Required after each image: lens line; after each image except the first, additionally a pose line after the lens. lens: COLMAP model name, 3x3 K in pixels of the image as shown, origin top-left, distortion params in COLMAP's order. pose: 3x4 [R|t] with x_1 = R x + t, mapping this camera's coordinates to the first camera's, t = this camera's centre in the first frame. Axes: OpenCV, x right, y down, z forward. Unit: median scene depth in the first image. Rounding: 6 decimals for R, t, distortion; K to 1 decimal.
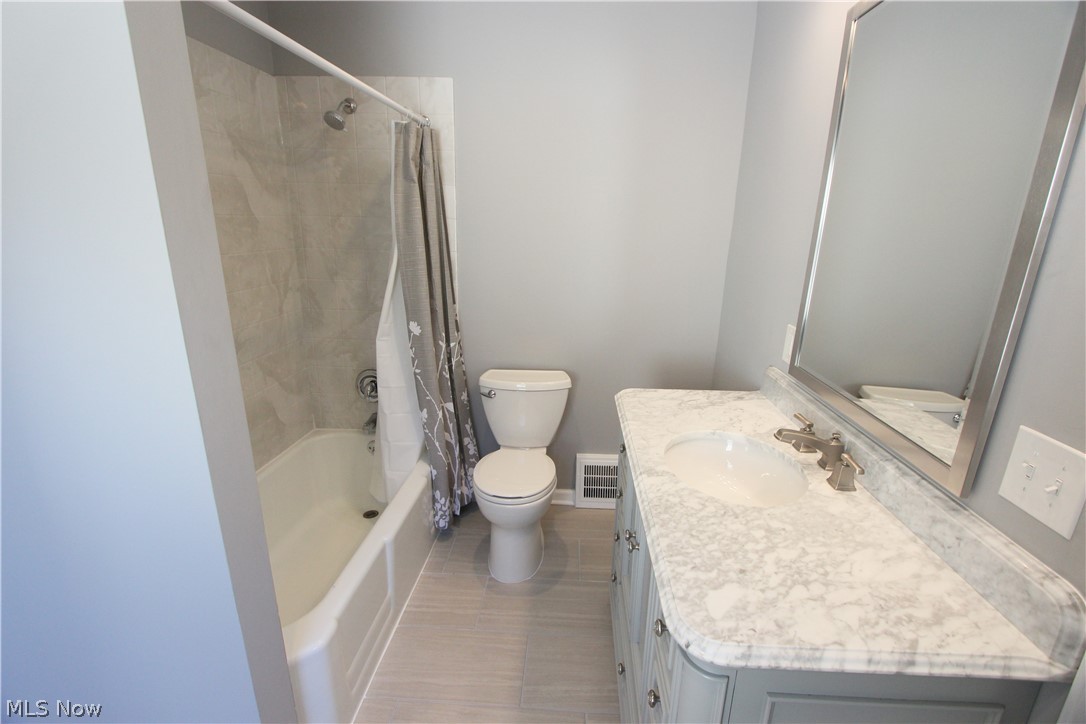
lens RADIAL K [[502.0, 0, 546.4], [0, 502.0, 366.7], [0, 0, 1]] dist [-0.015680, 0.003328]
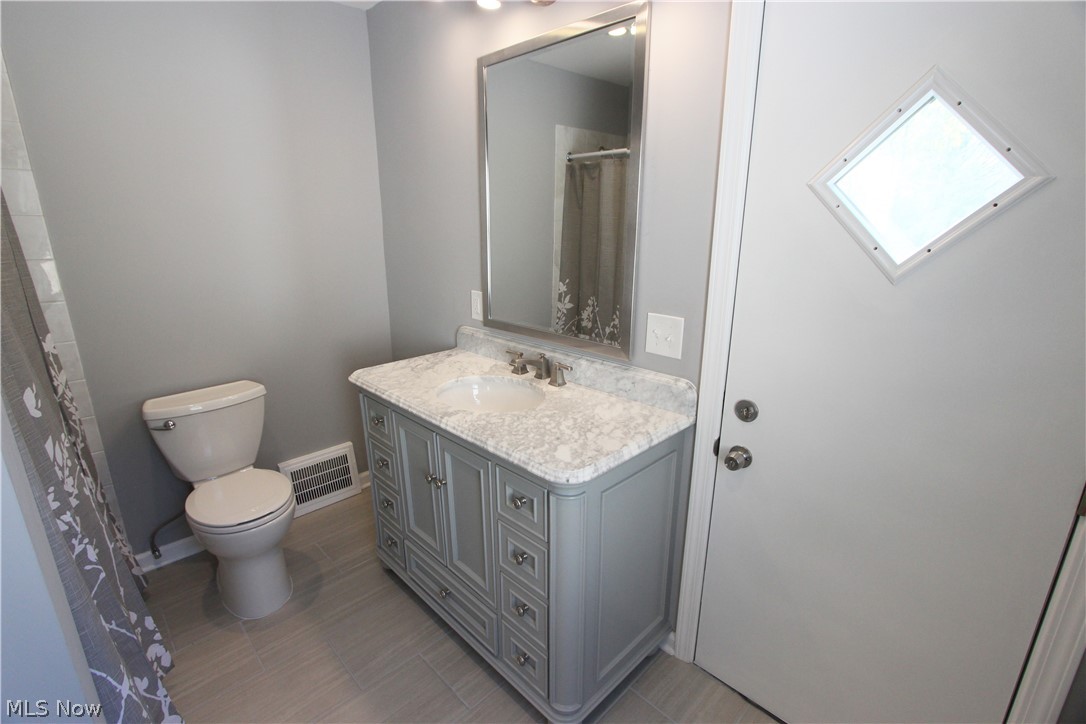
lens RADIAL K [[502.0, 0, 548.6], [0, 502.0, 363.4], [0, 0, 1]] dist [-0.015680, 0.003328]
pose [[0.675100, -0.221512, 0.703685, -0.578232], [0.217500, 0.971222, 0.097066, 0.028029], [-0.704936, 0.087522, 0.703850, -0.069463]]
